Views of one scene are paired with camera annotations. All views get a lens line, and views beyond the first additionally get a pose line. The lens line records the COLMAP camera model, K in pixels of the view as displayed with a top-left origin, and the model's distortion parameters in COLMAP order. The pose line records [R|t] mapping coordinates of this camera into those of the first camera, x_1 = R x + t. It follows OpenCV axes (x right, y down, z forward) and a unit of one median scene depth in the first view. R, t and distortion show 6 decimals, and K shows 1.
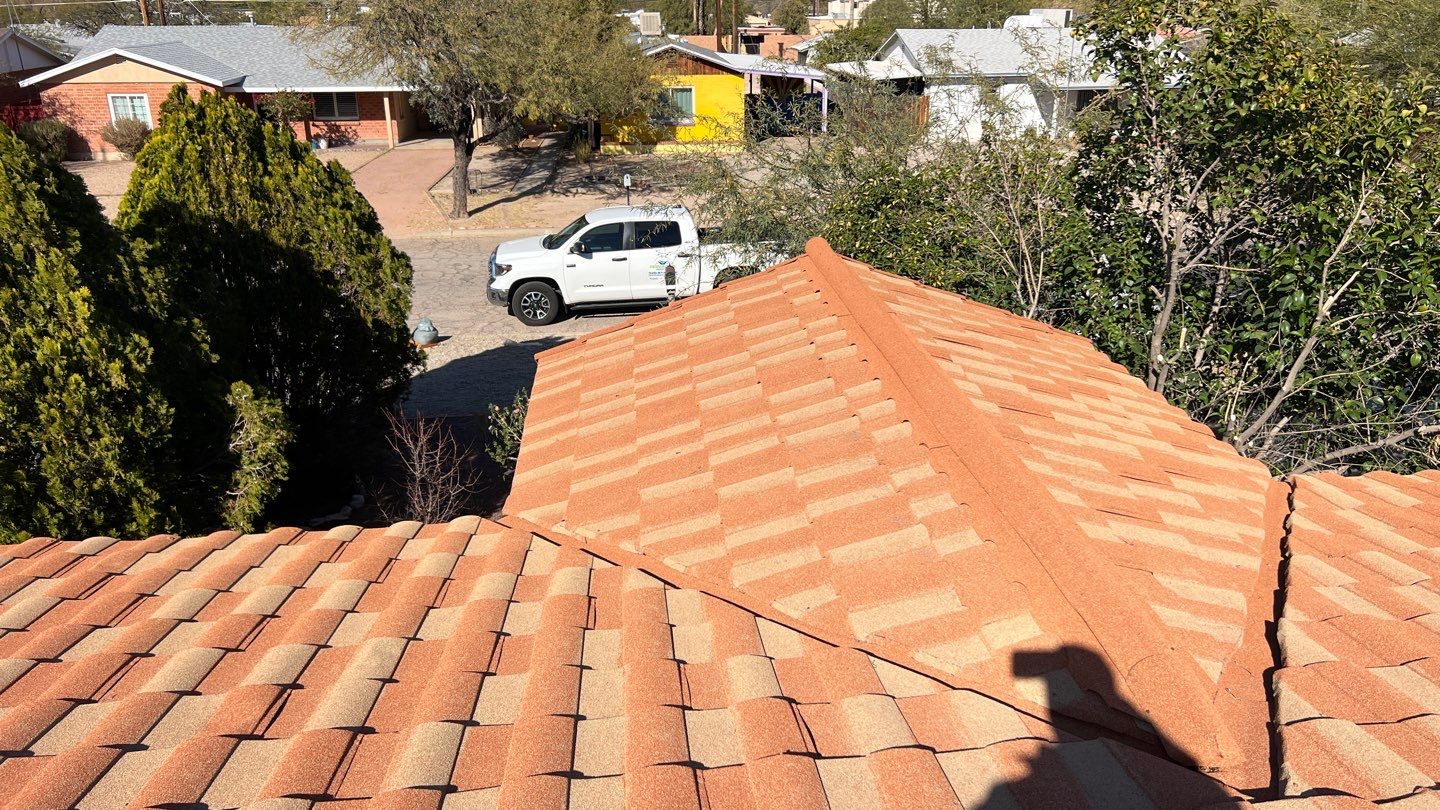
lens RADIAL K [[1041.8, 0, 720.0], [0, 1041.8, 405.0], [0, 0, 1]] dist [0.005141, -0.042555]
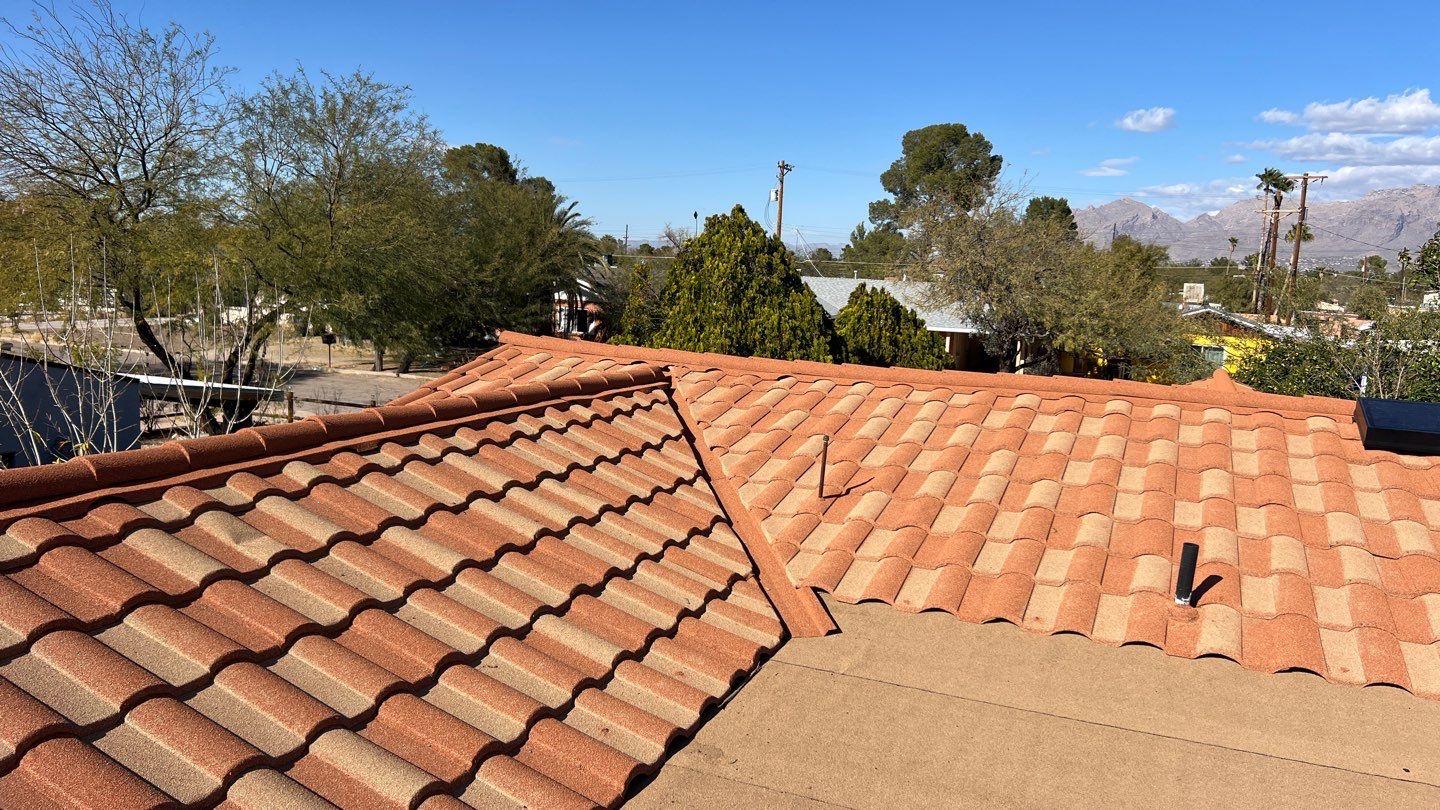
lens RADIAL K [[1092.4, 0, 735.0], [0, 1092.4, 404.9], [0, 0, 1]] dist [0.001741, -0.036383]
pose [[0.886909, 0.080798, -0.454823, 0.231338], [-0.194005, 0.958696, -0.208002, 0.453273], [0.419231, 0.272716, 0.865951, -0.935591]]
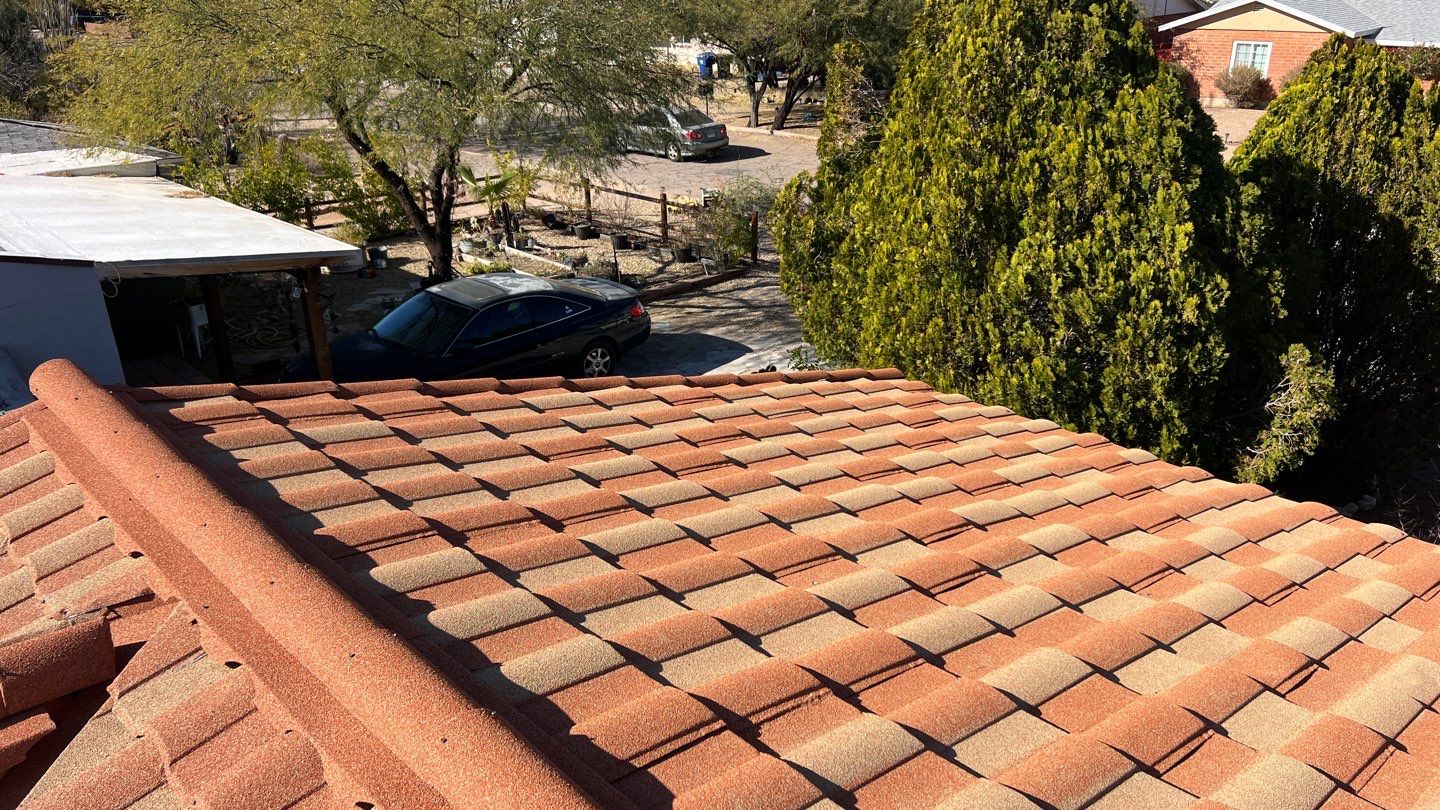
lens RADIAL K [[1041.8, 0, 720.0], [0, 1041.8, 405.0], [0, 0, 1]] dist [0.005141, -0.042555]
pose [[0.582302, 0.286334, -0.760879, -0.026877], [-0.252253, 0.953365, 0.165720, 0.008536], [0.772847, 0.095435, 0.627375, -0.021410]]
